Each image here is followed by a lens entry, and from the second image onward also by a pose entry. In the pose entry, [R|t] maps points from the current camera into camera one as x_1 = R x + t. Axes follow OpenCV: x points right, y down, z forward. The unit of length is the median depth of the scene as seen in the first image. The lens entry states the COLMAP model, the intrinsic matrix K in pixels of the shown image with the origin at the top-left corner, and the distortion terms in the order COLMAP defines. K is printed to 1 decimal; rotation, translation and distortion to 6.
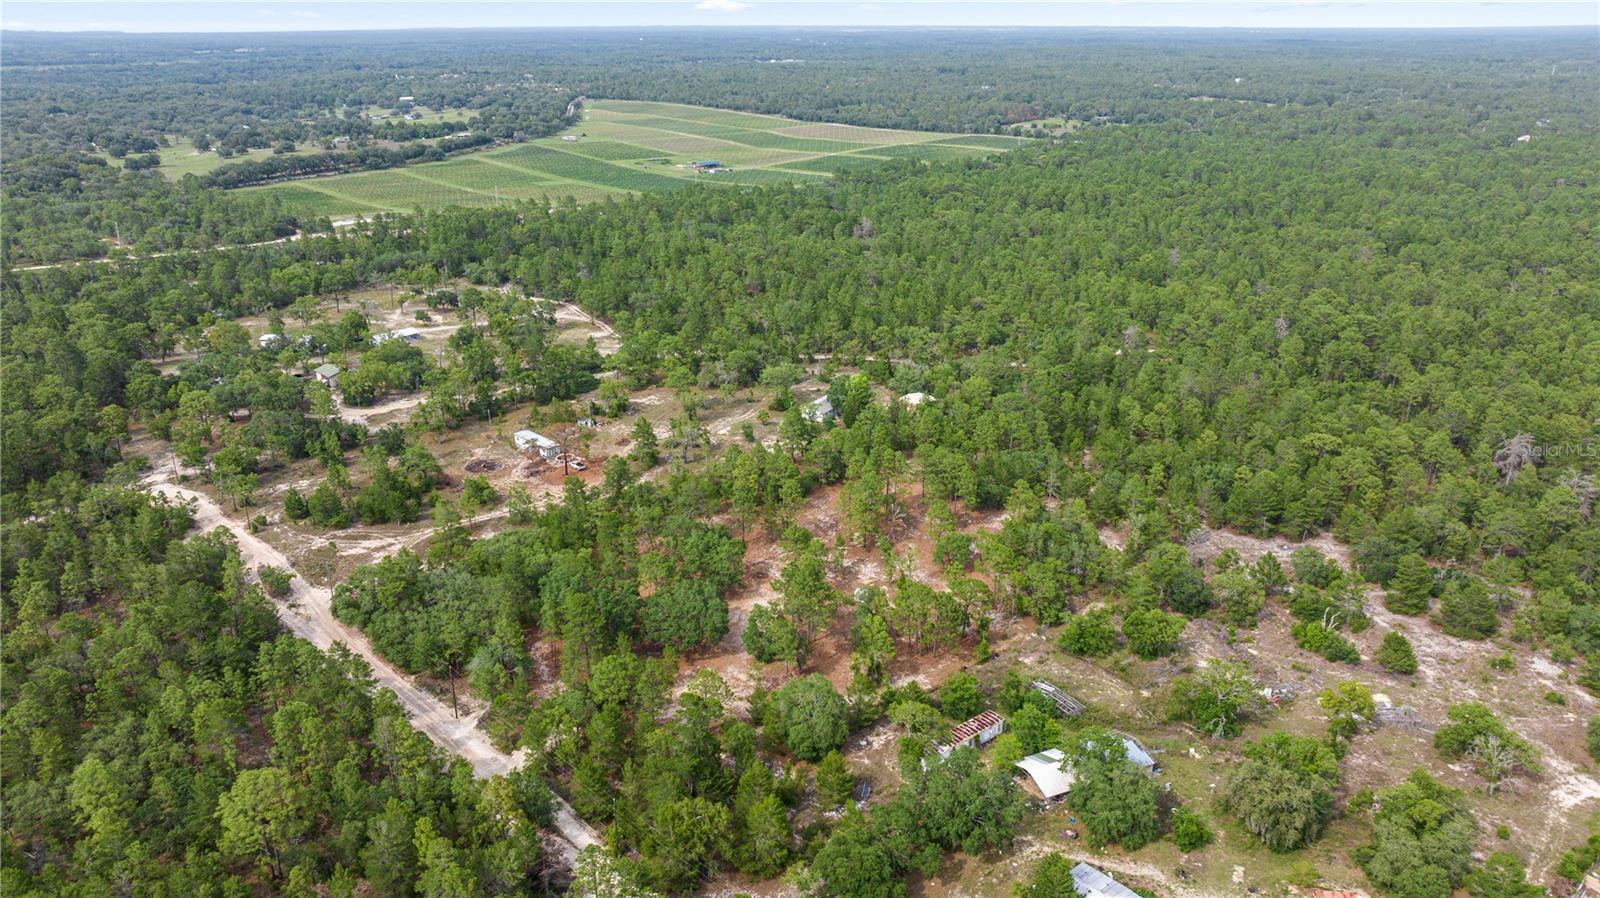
lens RADIAL K [[1153.5, 0, 800.0], [0, 1153.5, 449.0], [0, 0, 1]] dist [-0.018561, 0.002379]
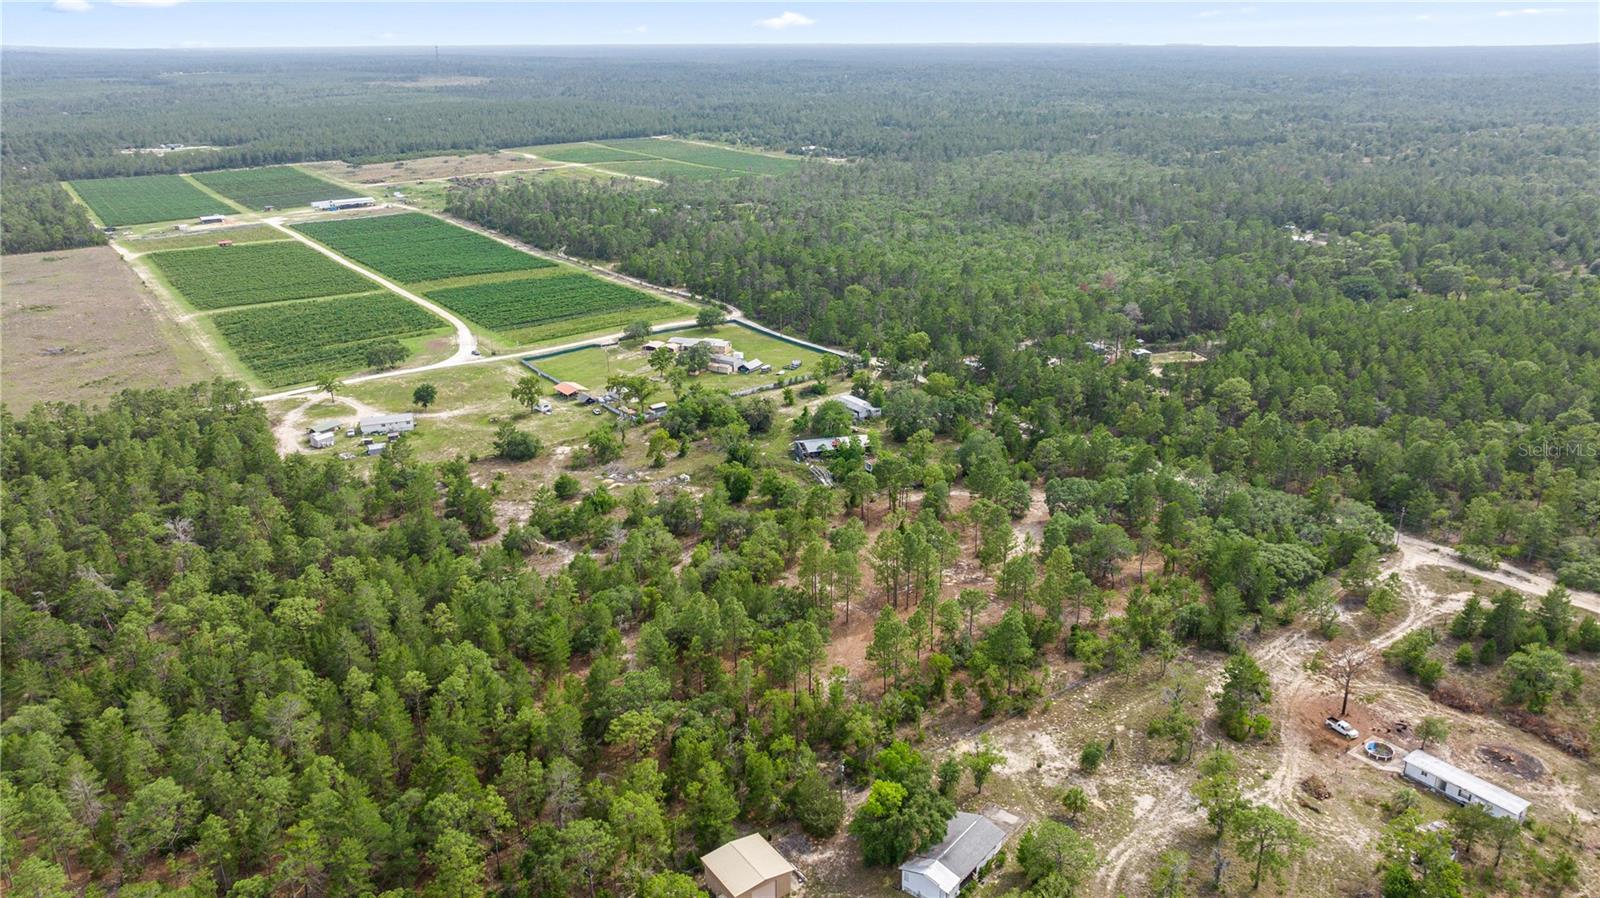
lens RADIAL K [[1153.5, 0, 800.0], [0, 1153.5, 449.0], [0, 0, 1]] dist [-0.018561, 0.002379]
pose [[-0.990050, -0.036707, 0.135845, 0.027398], [0.060607, 0.760011, 0.647078, -0.594796], [-0.126996, 0.648872, -0.750224, 1.556314]]
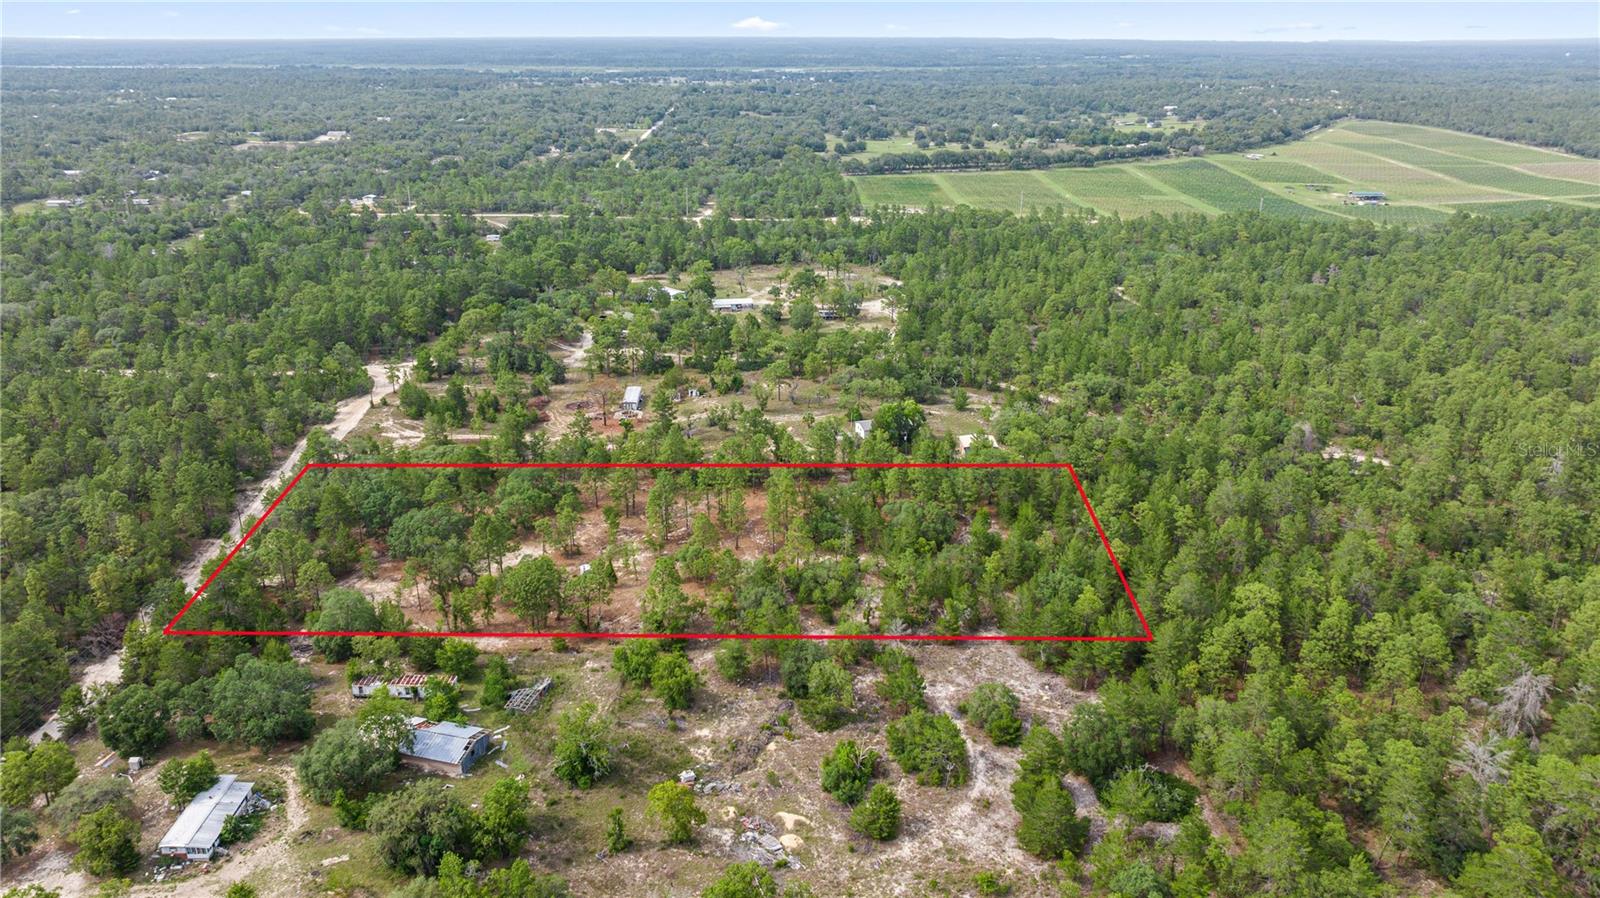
lens RADIAL K [[1153.5, 0, 800.0], [0, 1153.5, 449.0], [0, 0, 1]] dist [-0.018561, 0.002379]
pose [[0.754010, 0.227526, -0.616199, 0.716752], [-0.231659, 0.969927, 0.074669, -0.093810], [0.614657, 0.086447, 0.784043, 0.231421]]
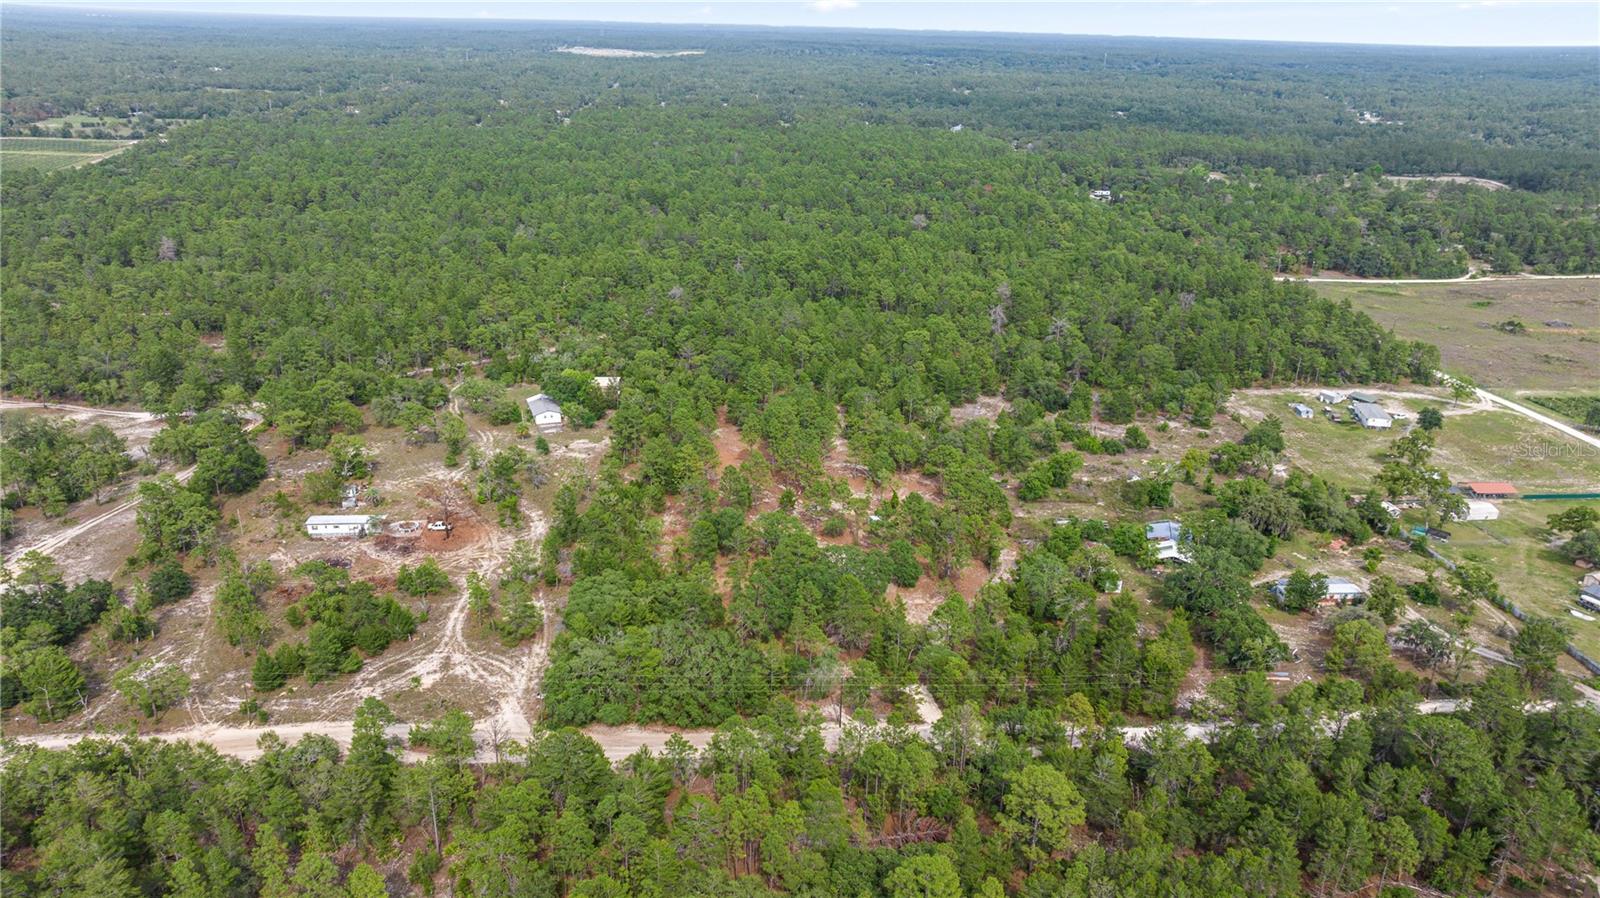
lens RADIAL K [[1122.6, 0, 800.9], [0, 1122.6, 420.5], [0, 0, 1]] dist [-0.008067, 0.003608]
pose [[0.621908, -0.241363, 0.744966, -0.692640], [0.248832, 0.962920, 0.104250, -0.090058], [-0.742505, 0.120537, 0.658906, 0.259457]]
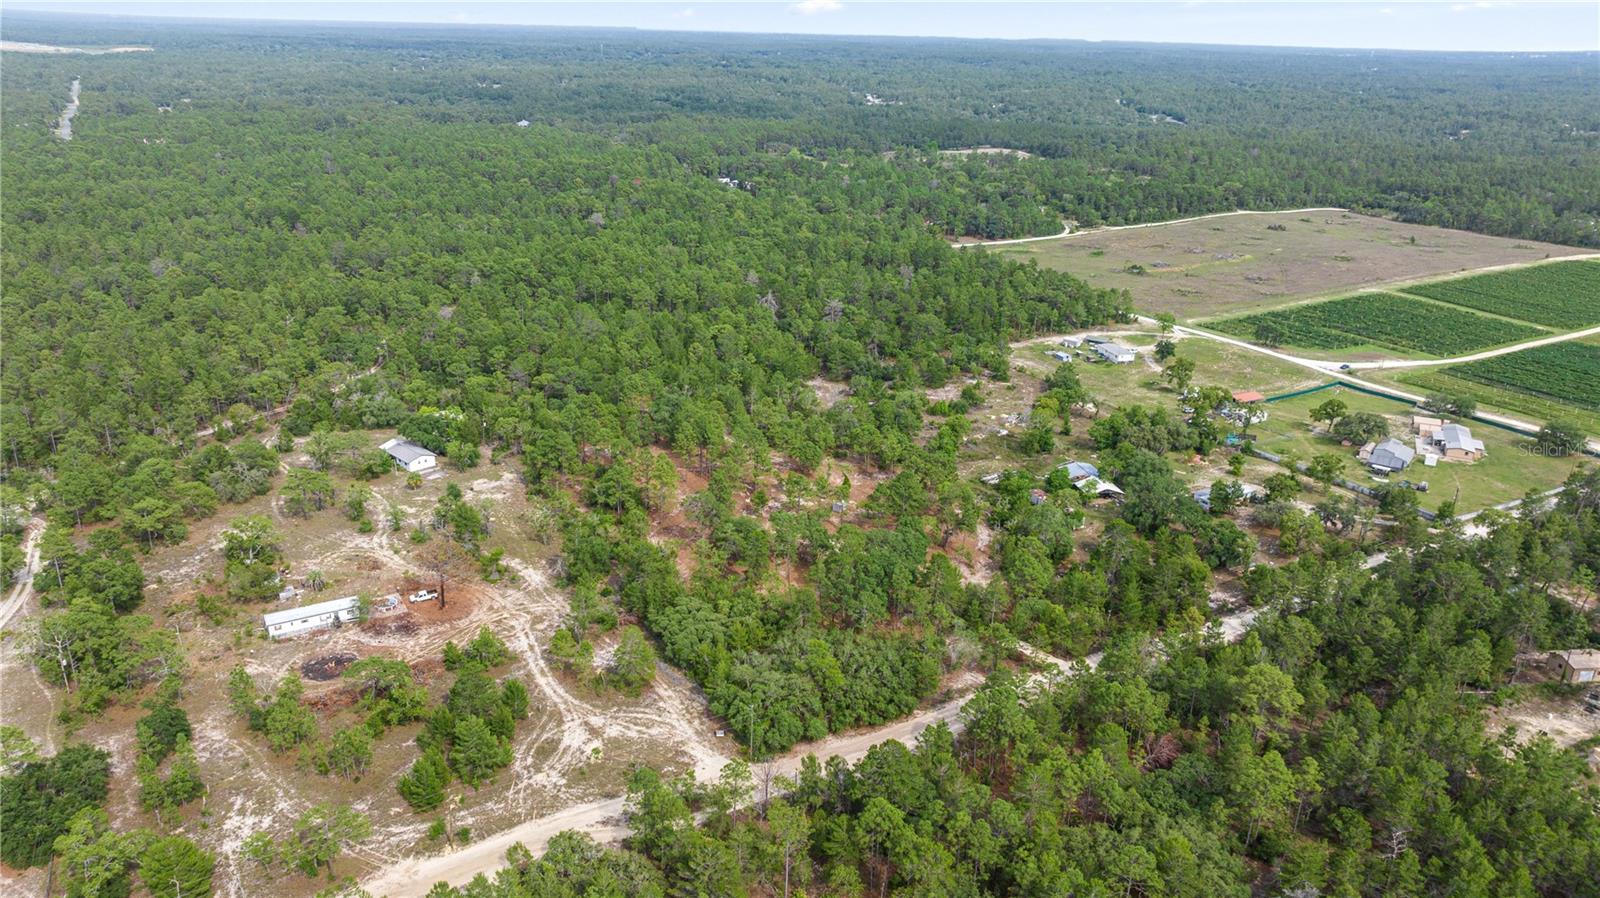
lens RADIAL K [[1122.6, 0, 800.9], [0, 1122.6, 420.5], [0, 0, 1]] dist [-0.008067, 0.003608]
pose [[0.228257, -0.310934, 0.922615, -0.860263], [0.317548, 0.919587, 0.231351, -0.202356], [-0.920360, 0.240167, 0.308638, 0.561577]]
